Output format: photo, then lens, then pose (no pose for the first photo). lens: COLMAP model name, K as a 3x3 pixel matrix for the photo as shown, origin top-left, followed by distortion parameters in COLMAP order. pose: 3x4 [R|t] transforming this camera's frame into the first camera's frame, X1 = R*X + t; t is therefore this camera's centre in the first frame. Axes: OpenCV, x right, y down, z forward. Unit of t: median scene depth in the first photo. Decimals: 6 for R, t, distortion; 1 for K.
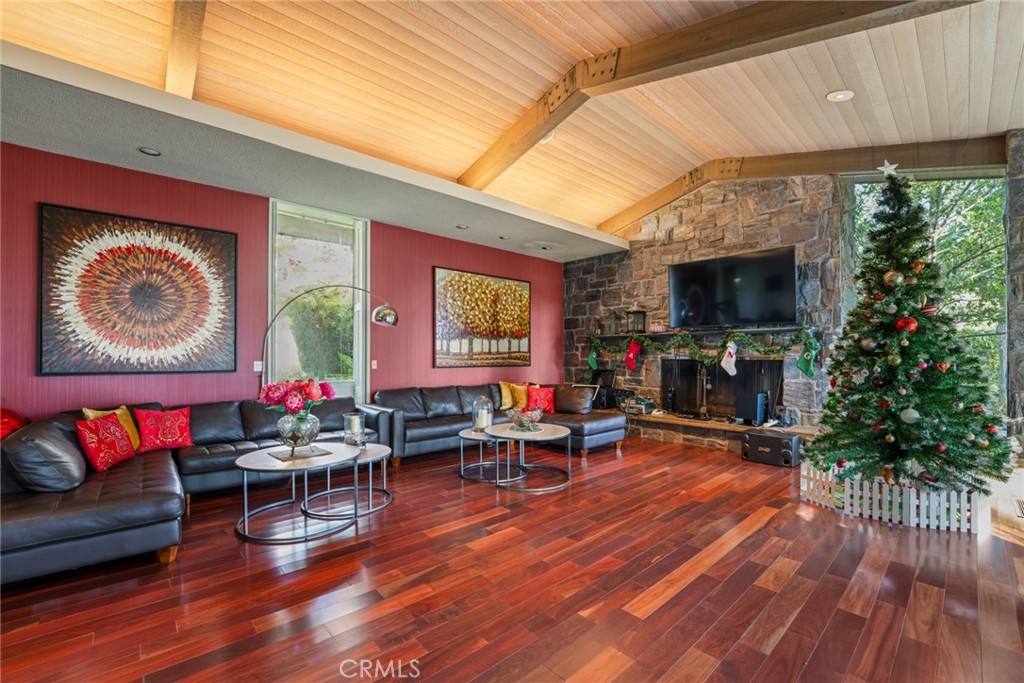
lens RADIAL K [[422.8, 0, 509.7], [0, 422.8, 350.9], [0, 0, 1]] dist [-0.021468, 0.000478]
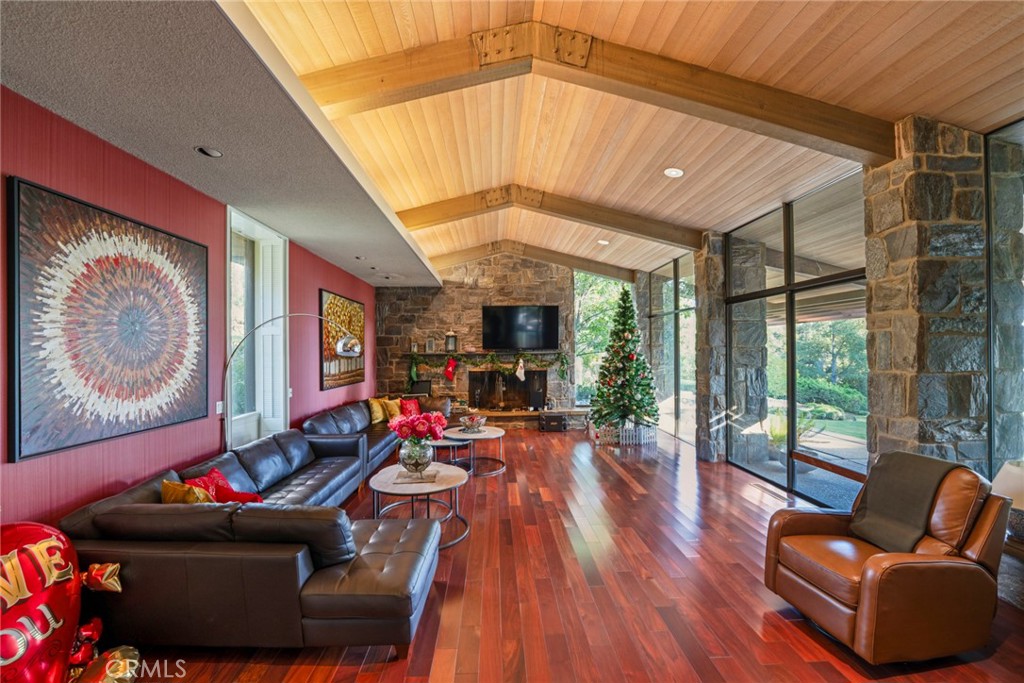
lens RADIAL K [[422.8, 0, 503.2], [0, 422.8, 344.0], [0, 0, 1]] dist [-0.021468, 0.000478]
pose [[0.639239, 0.003977, 0.768998, -0.978255], [0.002203, 0.999973, -0.007002, -0.091316], [-0.769005, 0.006170, 0.639213, 0.047056]]
